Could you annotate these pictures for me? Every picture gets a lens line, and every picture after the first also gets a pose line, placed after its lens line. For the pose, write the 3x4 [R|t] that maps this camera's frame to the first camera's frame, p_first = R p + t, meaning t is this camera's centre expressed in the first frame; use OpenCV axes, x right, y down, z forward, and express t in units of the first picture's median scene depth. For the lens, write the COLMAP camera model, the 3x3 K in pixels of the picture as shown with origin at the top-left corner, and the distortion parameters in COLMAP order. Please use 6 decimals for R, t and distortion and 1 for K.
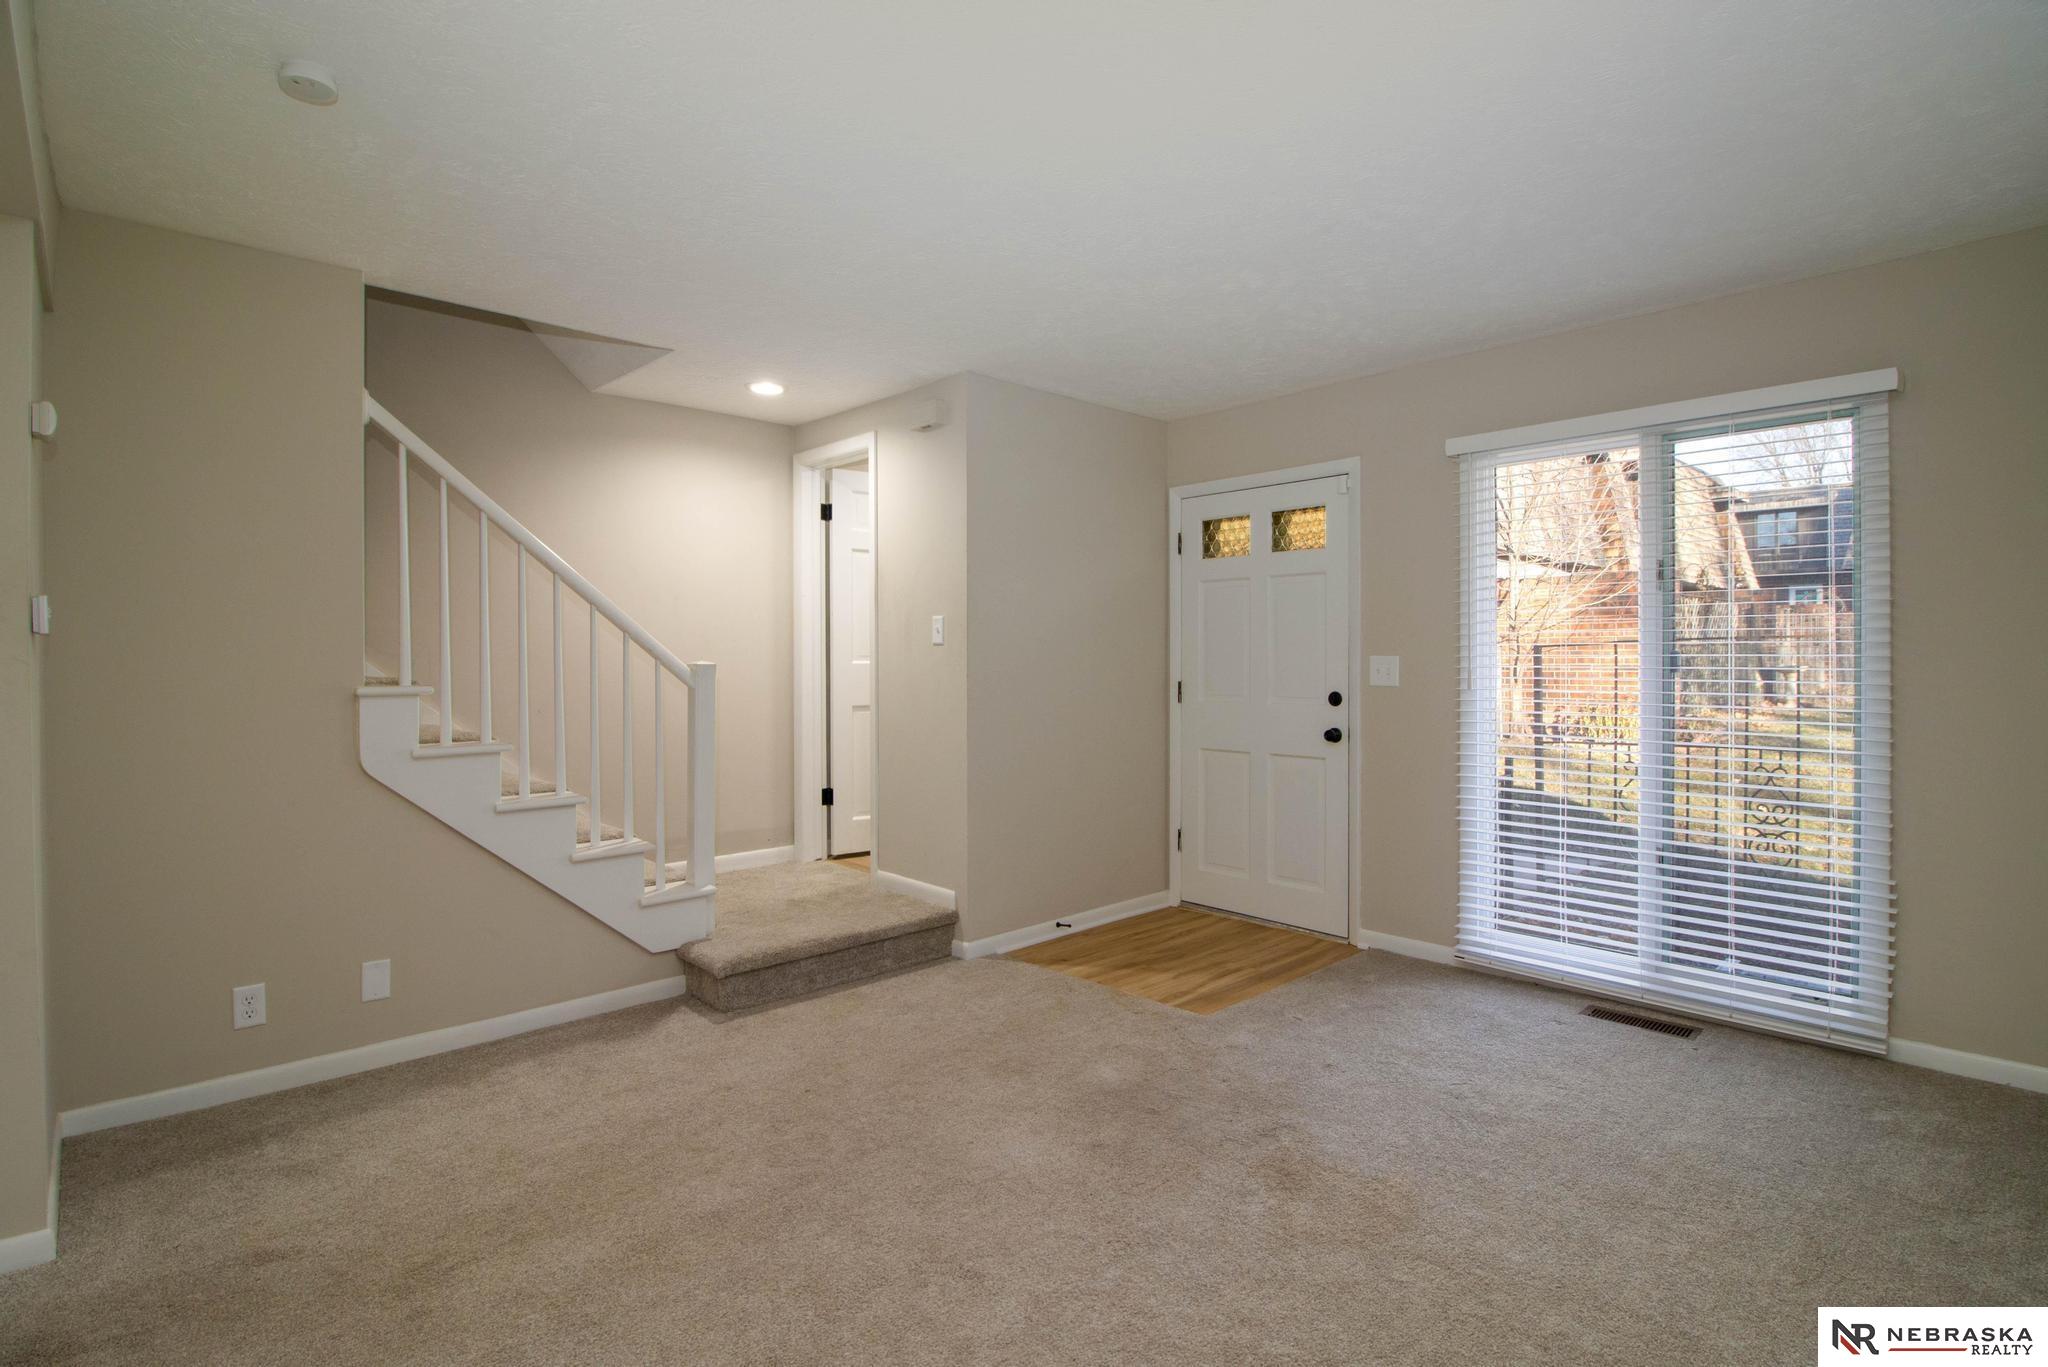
lens RADIAL K [[977.6, 0, 998.4], [0, 977.6, 664.9], [0, 0, 1]] dist [0.003610, -0.016085]
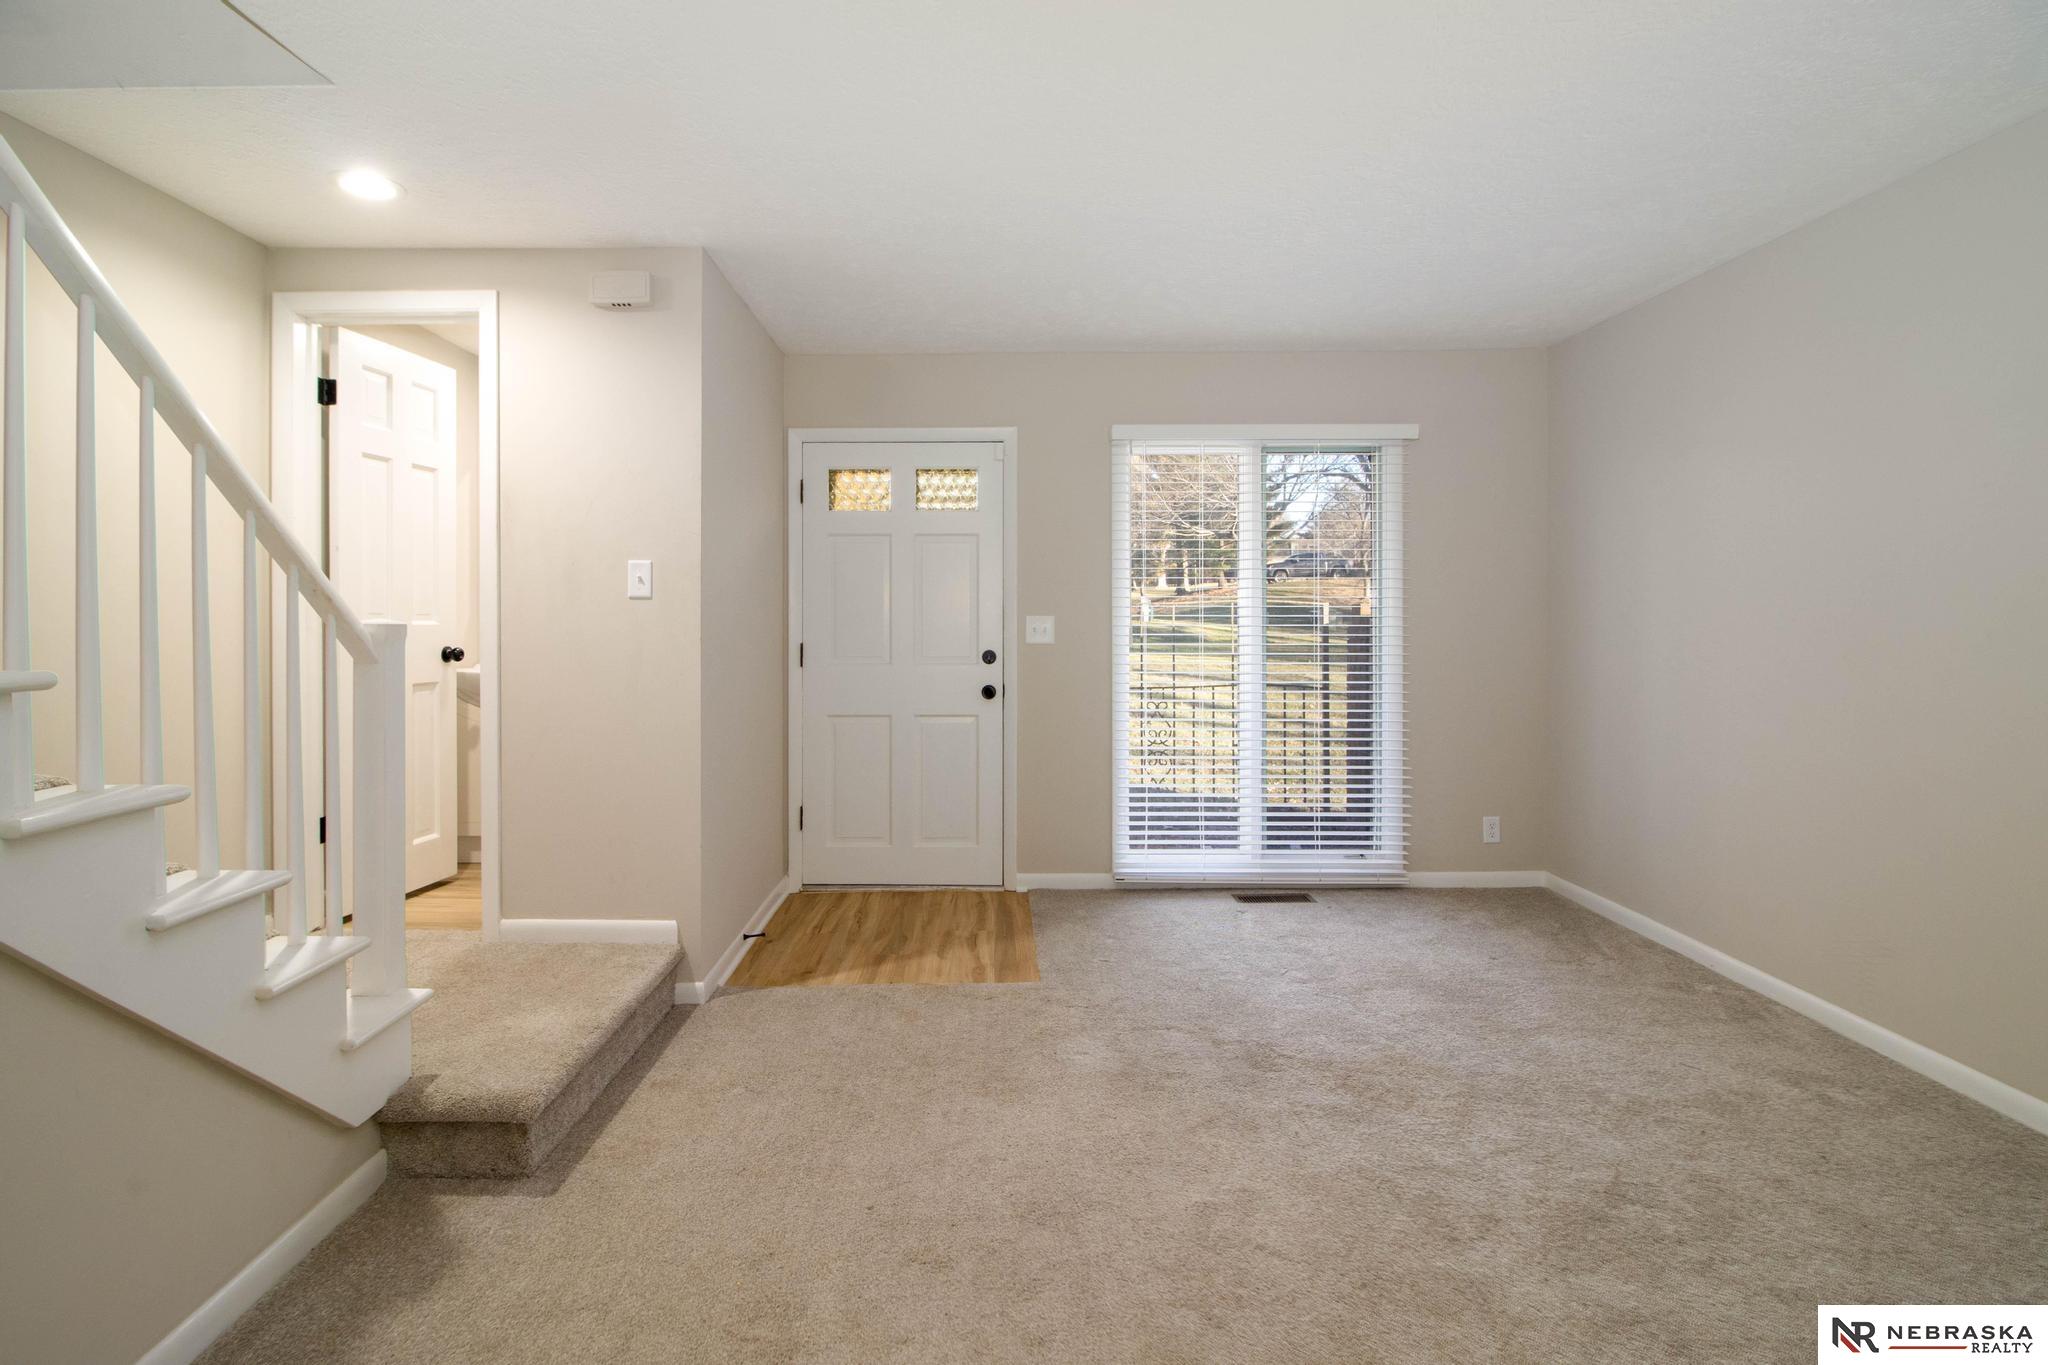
lens RADIAL K [[1000.7, 0, 1020.3], [0, 1000.7, 627.8], [0, 0, 1]] dist [0.001515, 0.000319]
pose [[0.687689, -0.004872, 0.725989, -0.417088], [0.006678, 0.999978, 0.000385, 0.003720], [-0.725975, 0.004583, 0.687706, 0.256757]]
